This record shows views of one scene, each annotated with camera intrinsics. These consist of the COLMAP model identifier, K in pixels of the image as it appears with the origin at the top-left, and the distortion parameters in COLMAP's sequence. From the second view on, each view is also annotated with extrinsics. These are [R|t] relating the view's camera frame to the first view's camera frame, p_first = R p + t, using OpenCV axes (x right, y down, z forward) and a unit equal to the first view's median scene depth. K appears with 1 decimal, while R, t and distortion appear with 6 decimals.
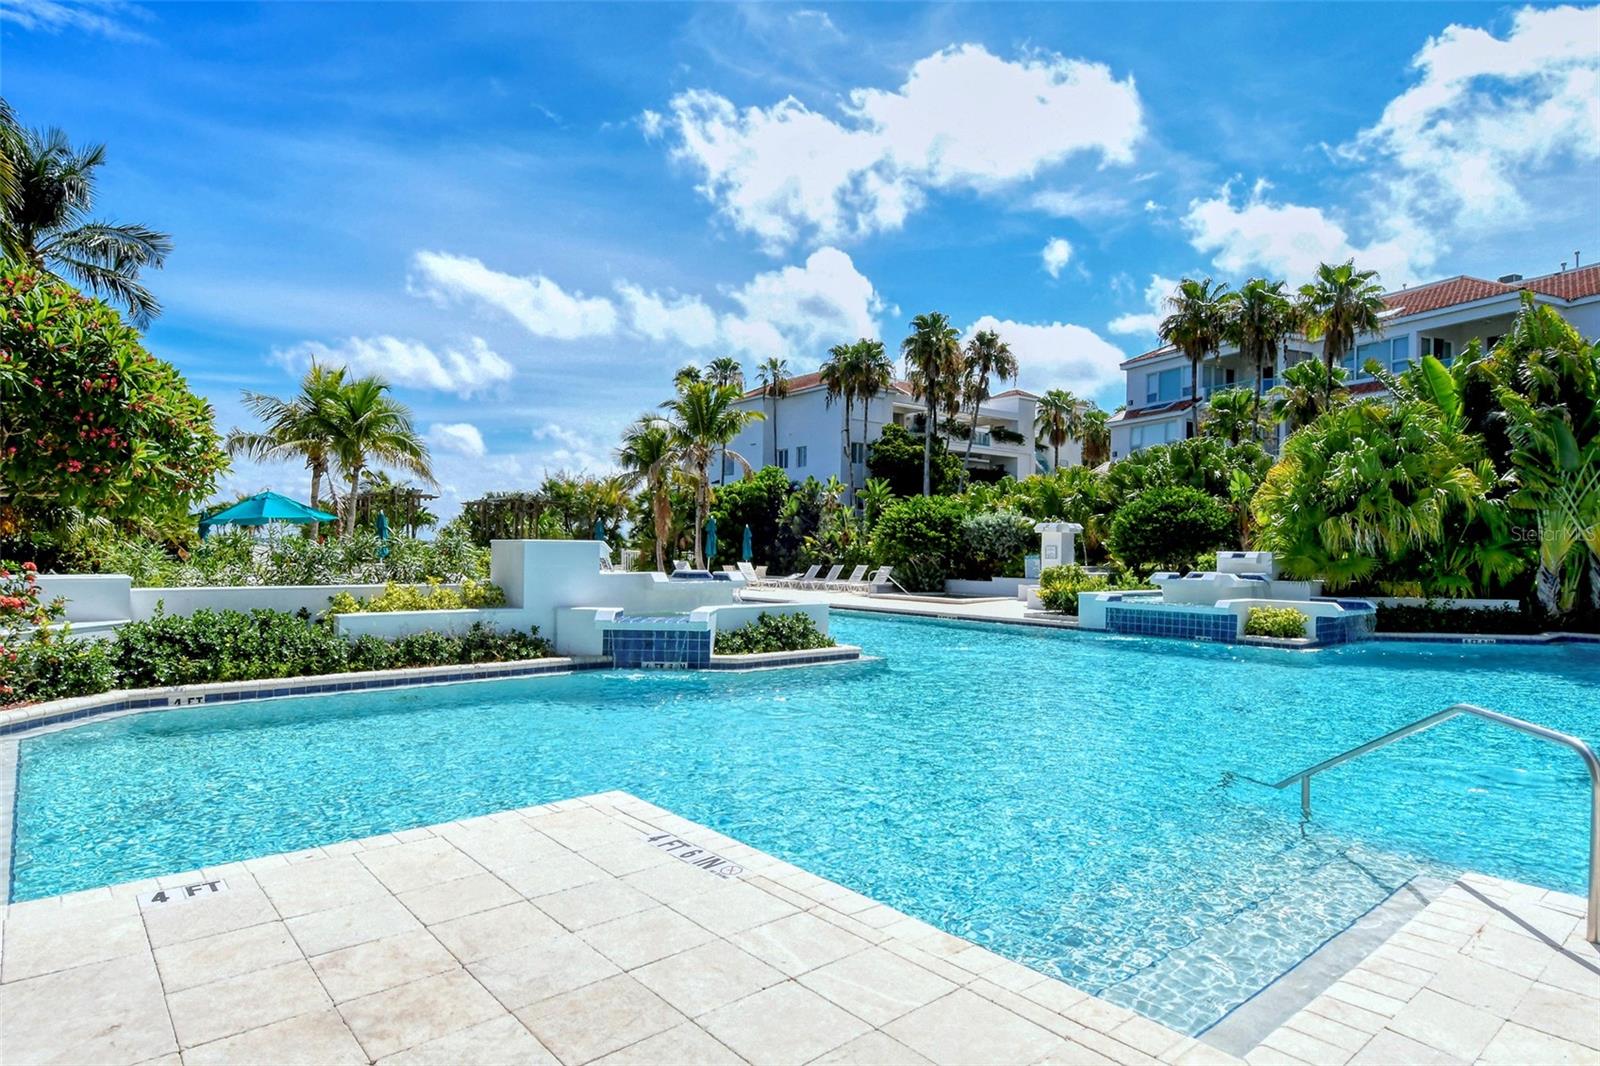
lens RADIAL K [[860.2, 0, 800.0], [0, 860.2, 533.0], [0, 0, 1]] dist [0.002379, -0.000656]
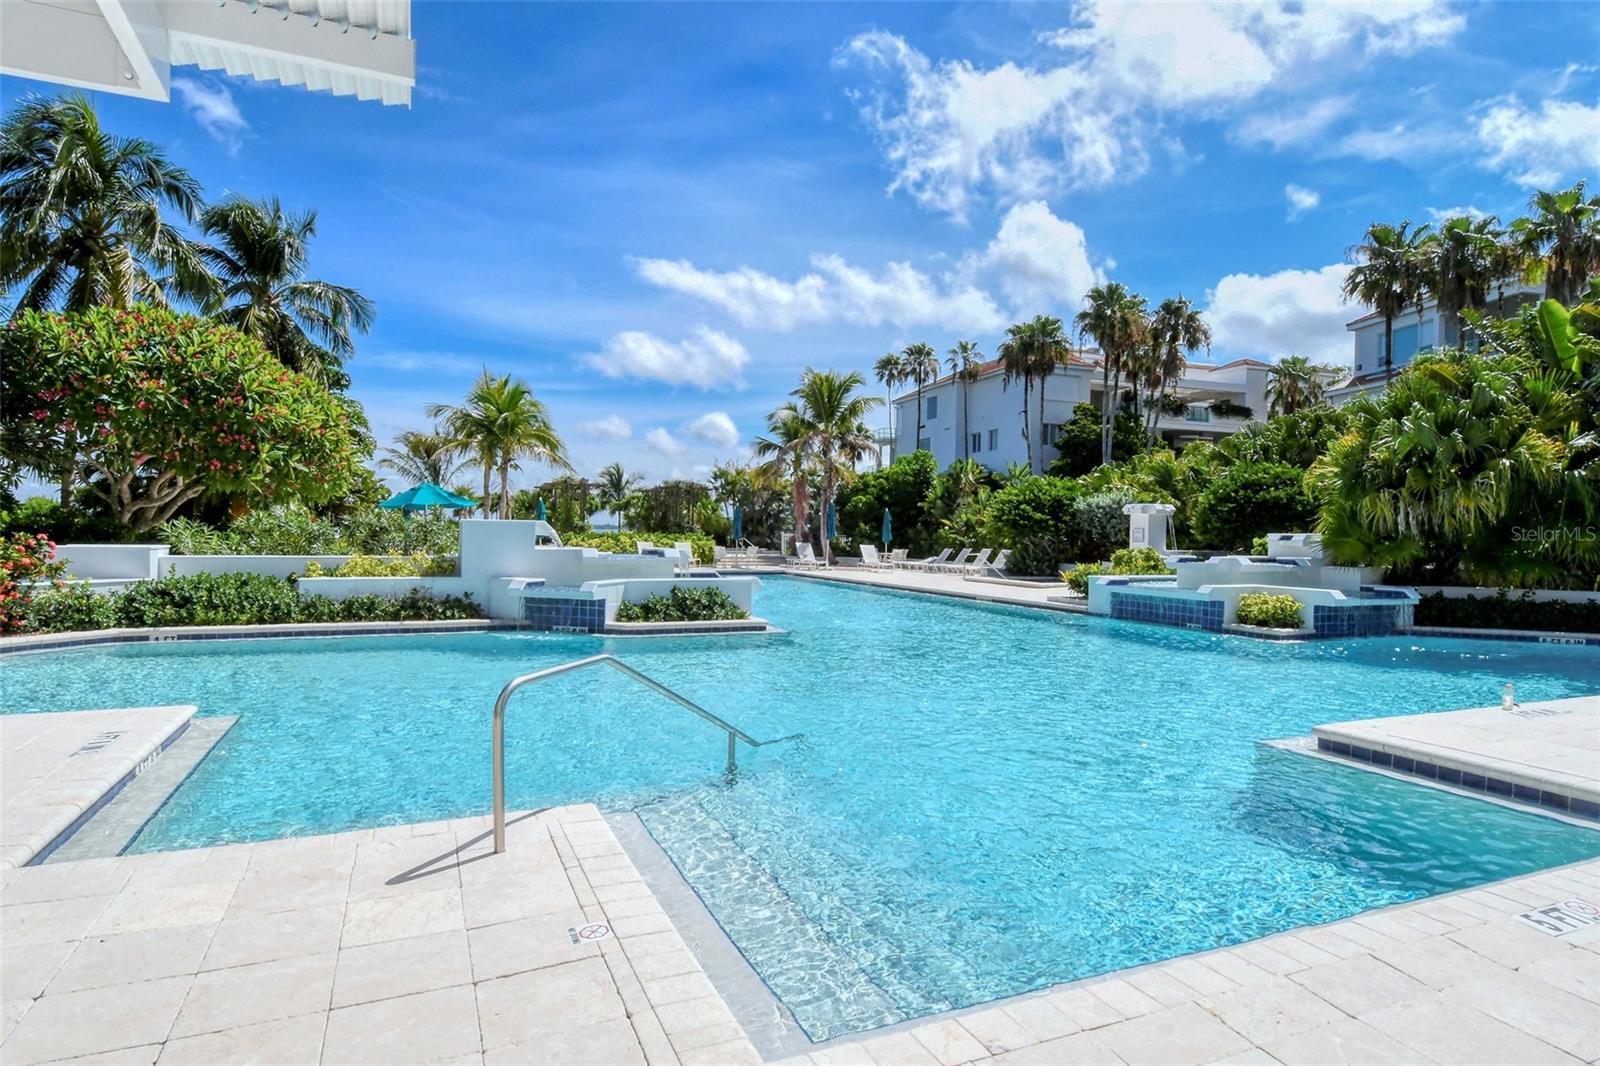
lens RADIAL K [[850.1, 0, 800.0], [0, 850.1, 533.0], [0, 0, 1]] dist [0.001737, -0.001166]
pose [[0.959880, 0.002377, -0.280400, 0.164733], [0.002516, 0.999851, 0.017087, 0.002748], [0.280399, -0.017107, 0.959731, 0.002115]]
